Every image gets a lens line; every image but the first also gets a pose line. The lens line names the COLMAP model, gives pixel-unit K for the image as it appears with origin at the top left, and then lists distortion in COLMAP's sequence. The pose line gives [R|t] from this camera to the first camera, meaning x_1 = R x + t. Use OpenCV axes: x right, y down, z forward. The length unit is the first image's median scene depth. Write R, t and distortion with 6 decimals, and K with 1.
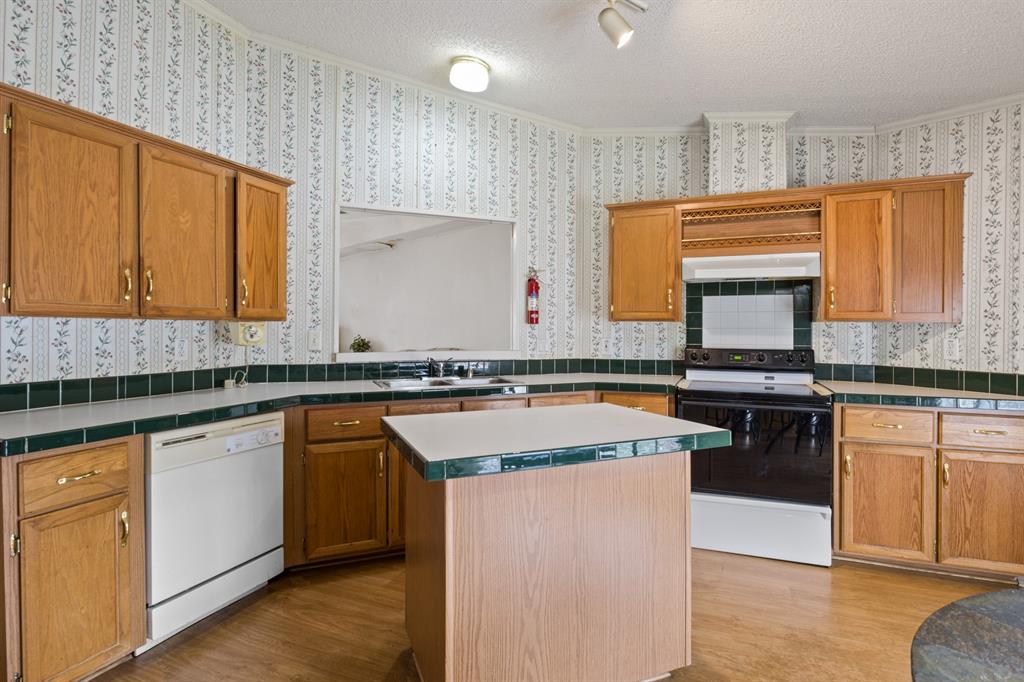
lens RADIAL K [[528.7, 0, 512.4], [0, 528.7, 327.5], [0, 0, 1]] dist [-0.004836, -0.001363]
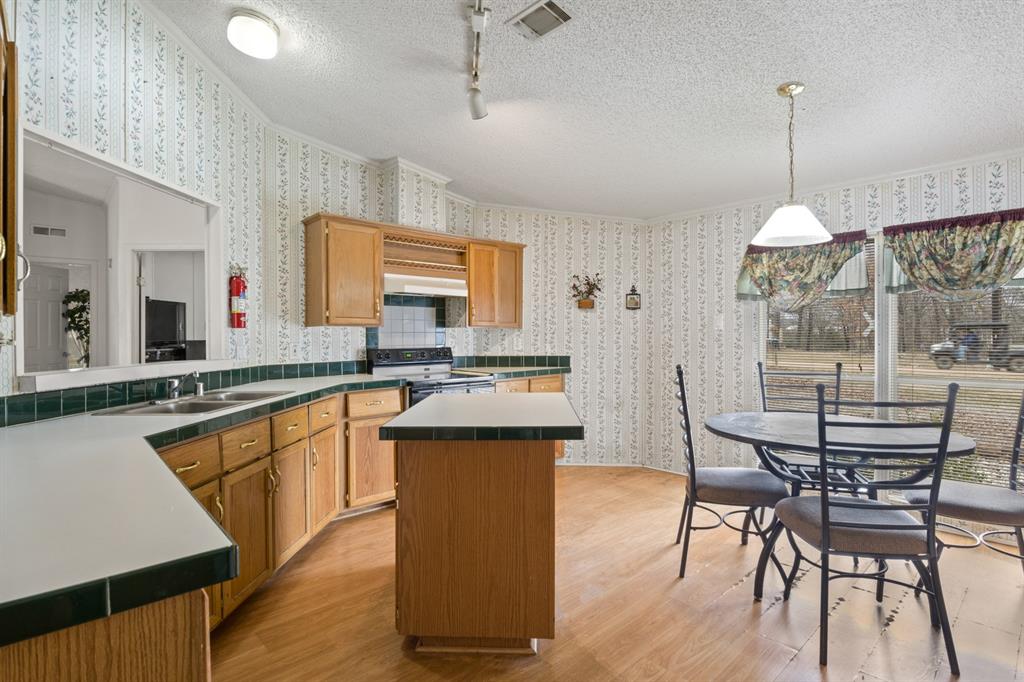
lens RADIAL K [[517.9, 0, 512.0], [0, 517.9, 341.0], [0, 0, 1]] dist [-0.003059, -0.000596]
pose [[0.414016, -0.018136, 0.910089, -0.622064], [0.000359, 0.999805, 0.019761, -0.002286], [-0.910269, -0.007854, 0.413942, 0.255775]]
